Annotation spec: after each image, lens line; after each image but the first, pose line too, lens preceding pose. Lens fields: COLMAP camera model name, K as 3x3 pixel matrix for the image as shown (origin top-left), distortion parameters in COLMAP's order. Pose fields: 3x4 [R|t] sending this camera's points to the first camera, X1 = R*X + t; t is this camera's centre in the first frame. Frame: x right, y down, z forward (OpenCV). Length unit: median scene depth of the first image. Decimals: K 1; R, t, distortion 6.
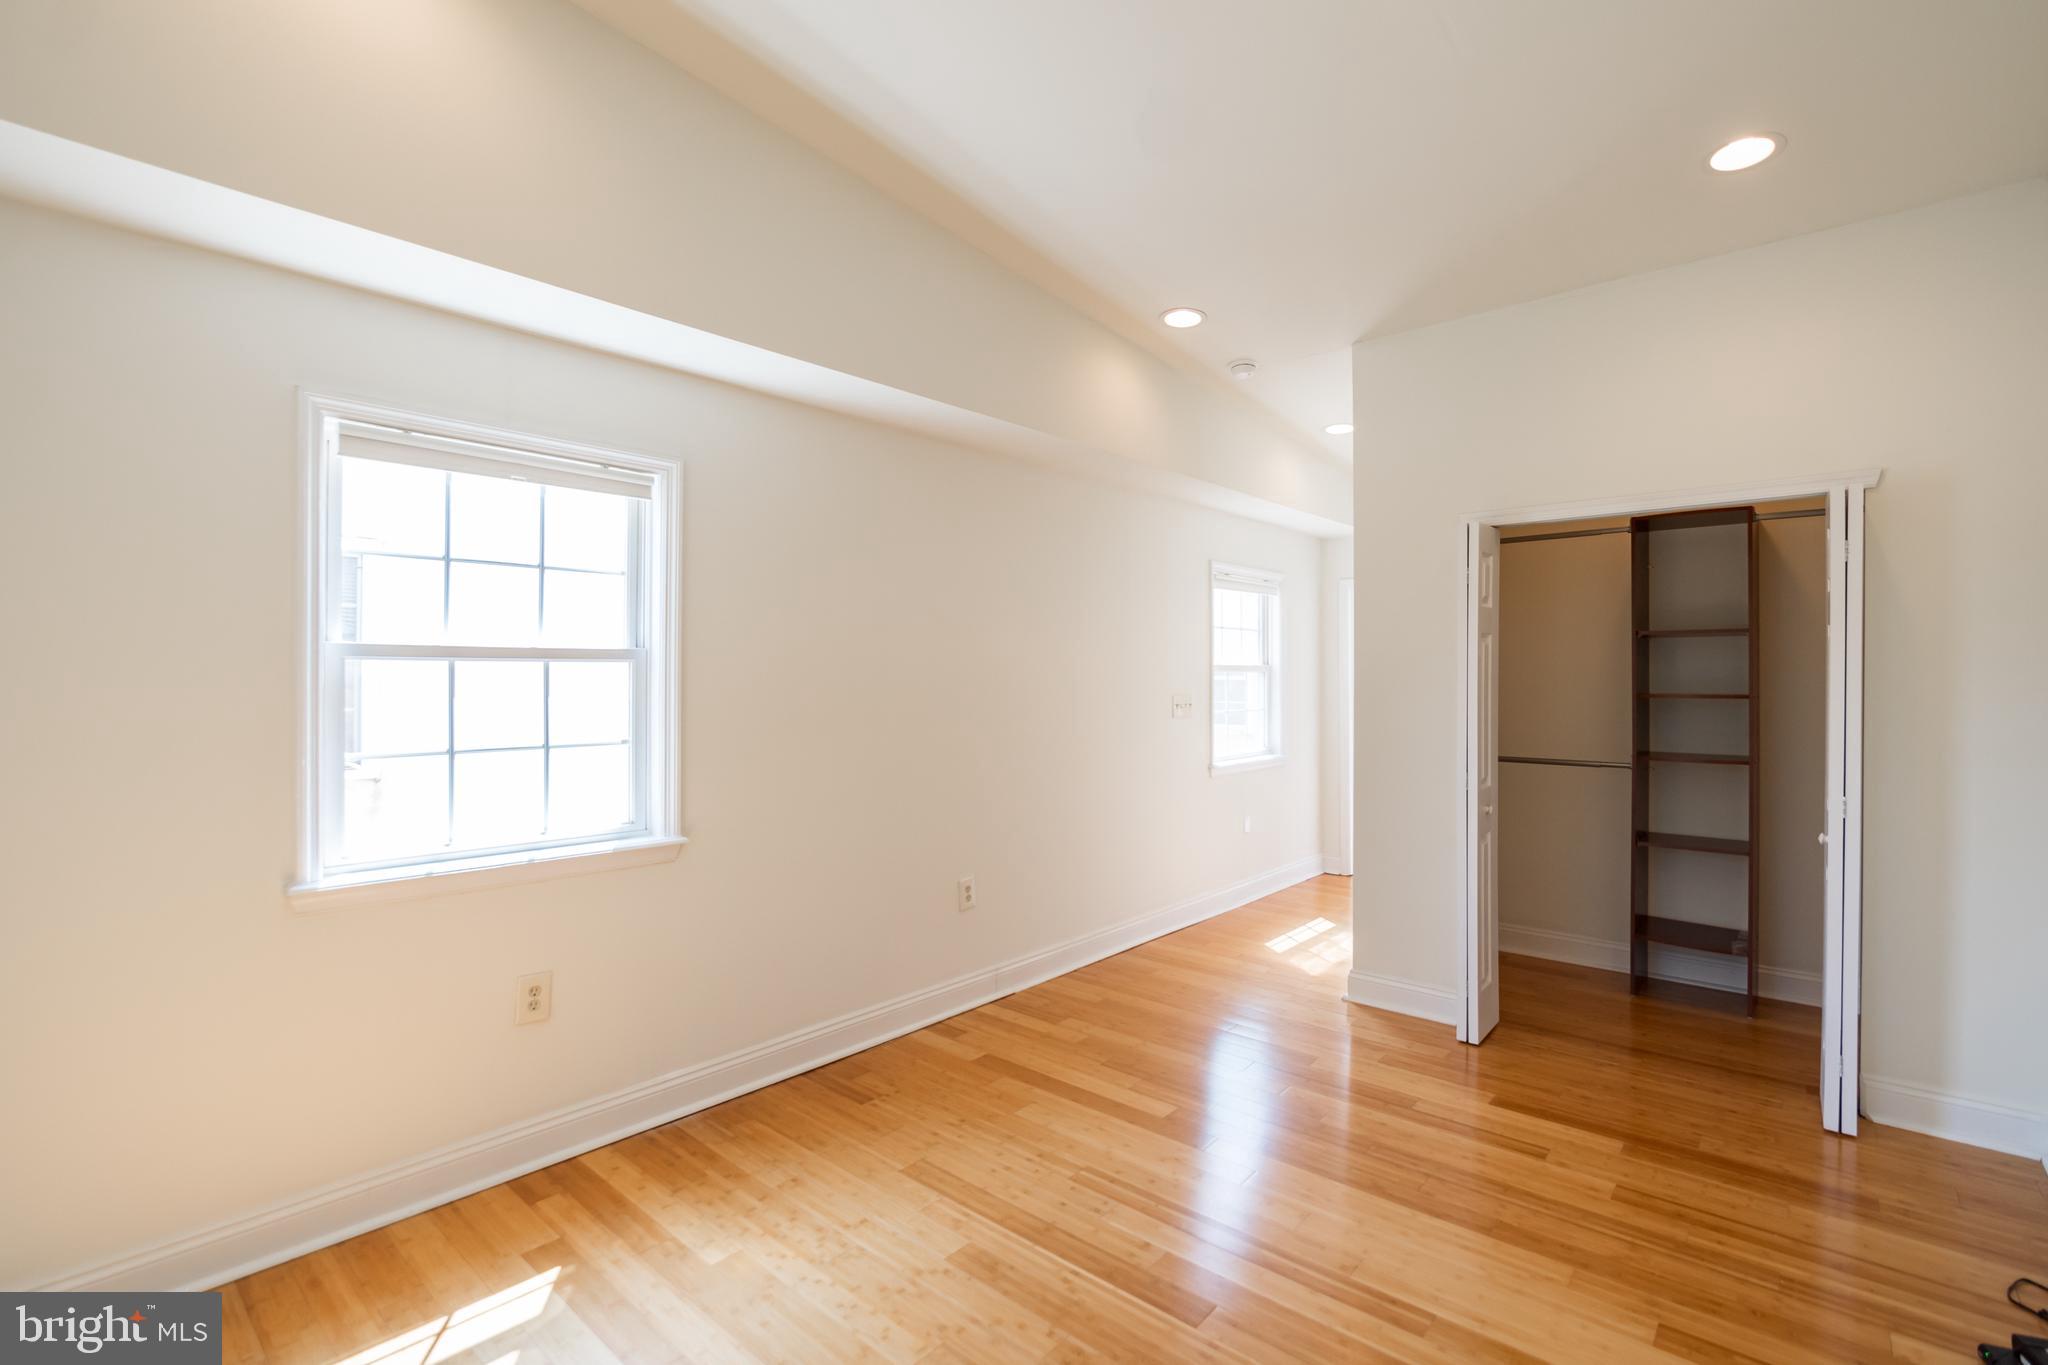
lens RADIAL K [[916.6, 0, 1015.4], [0, 916.6, 674.8], [0, 0, 1]] dist [-0.015707, 0.000032]
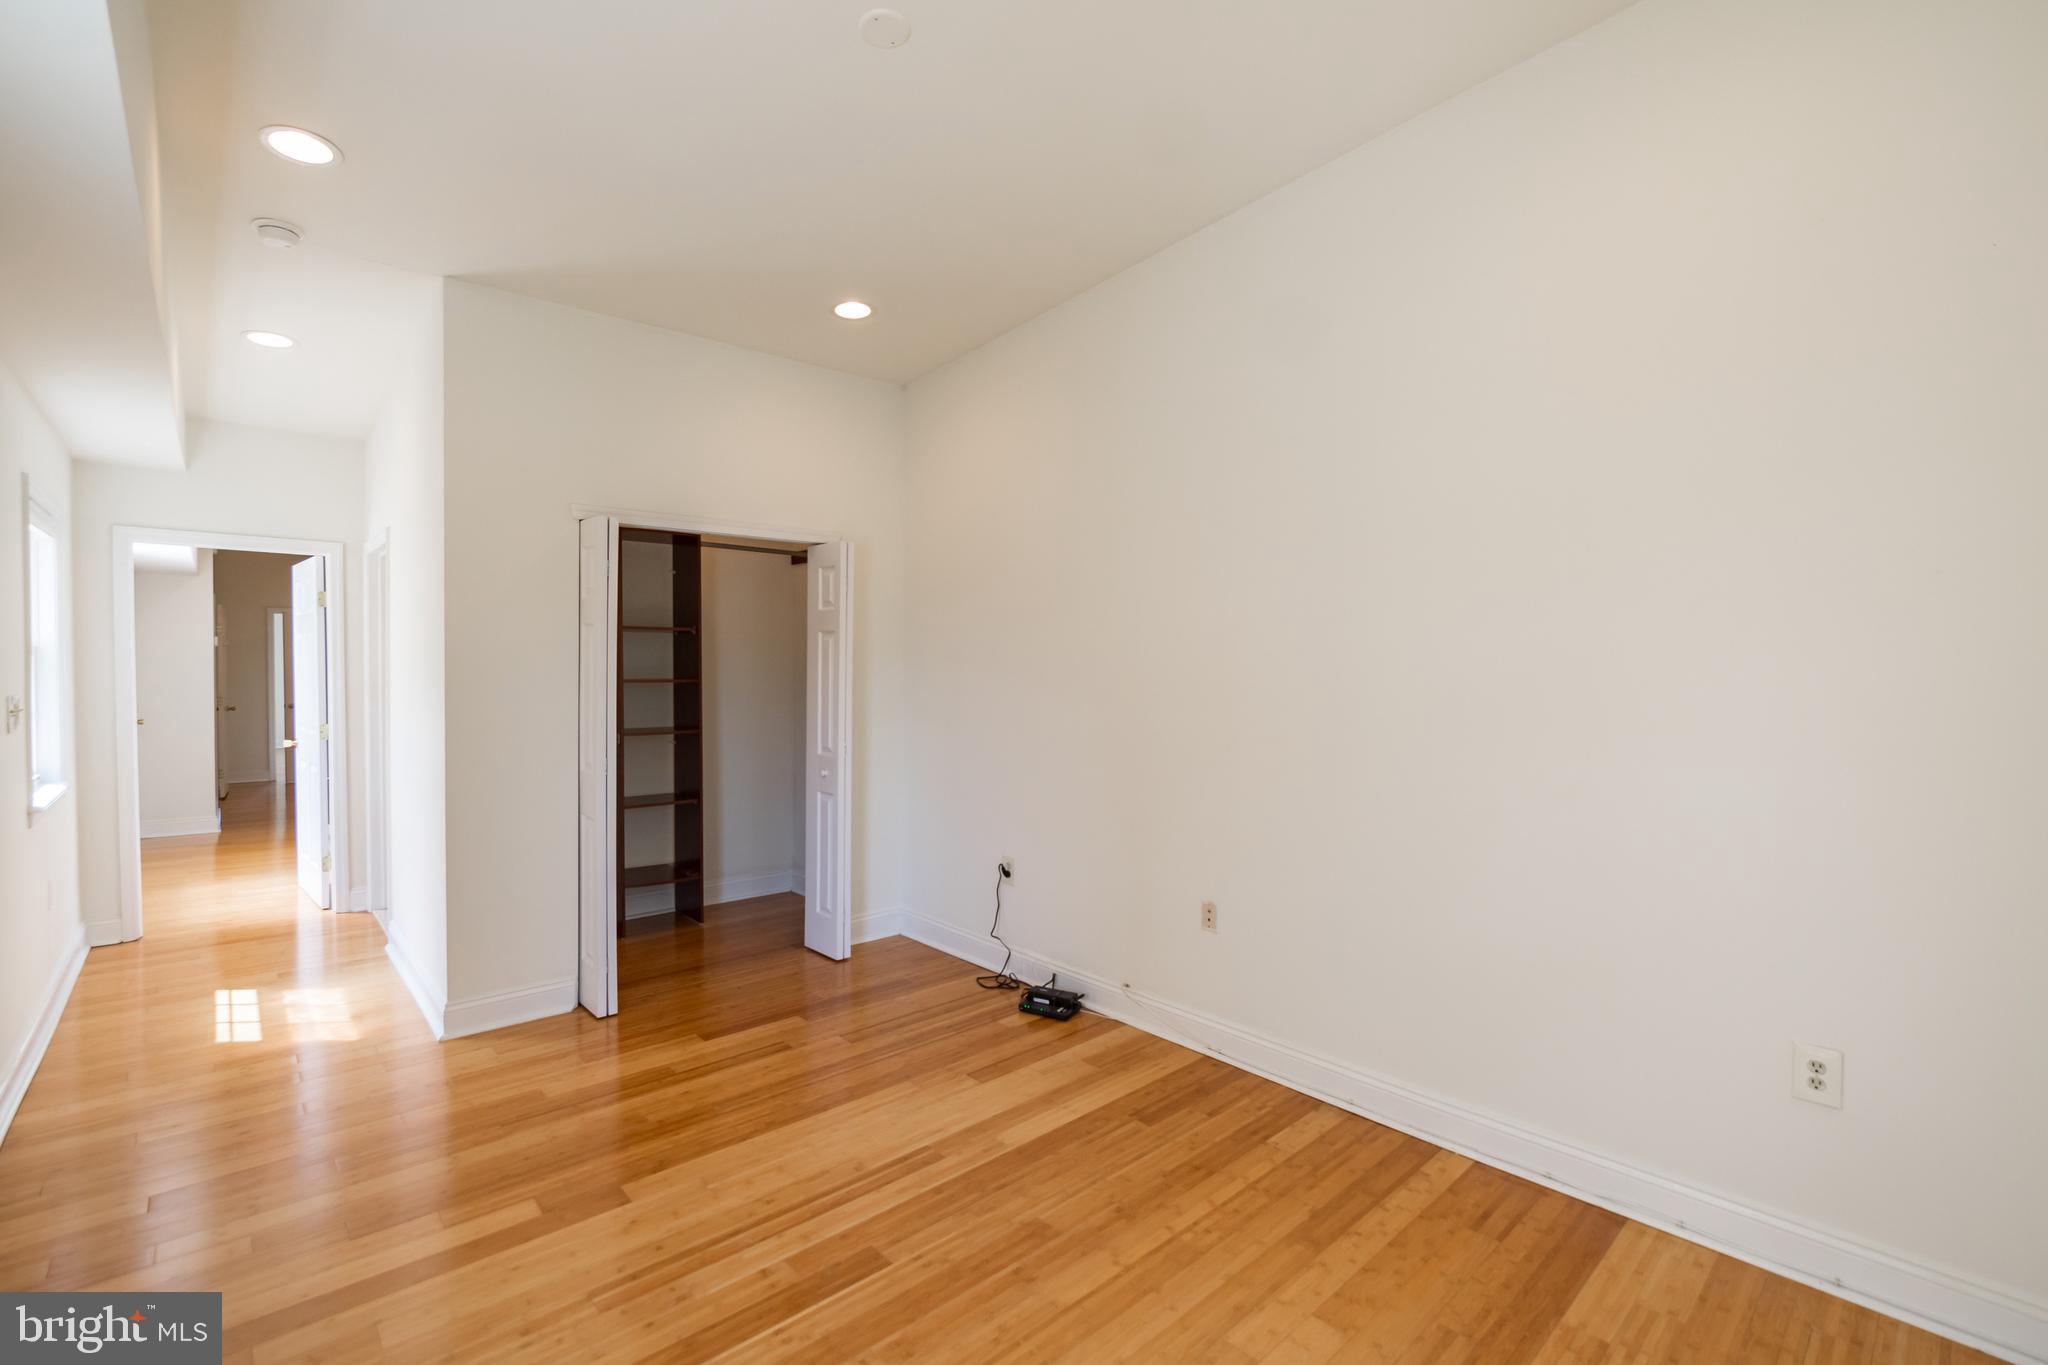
lens RADIAL K [[908.2, 0, 1024.0], [0, 908.2, 682.5], [0, 0, 1]] dist [-0.006652, 0.000250]
pose [[0.111930, -0.018695, 0.993540, -0.641457], [-0.007335, 0.999780, 0.019638, -0.008935], [-0.993689, -0.009486, 0.111769, 0.535411]]
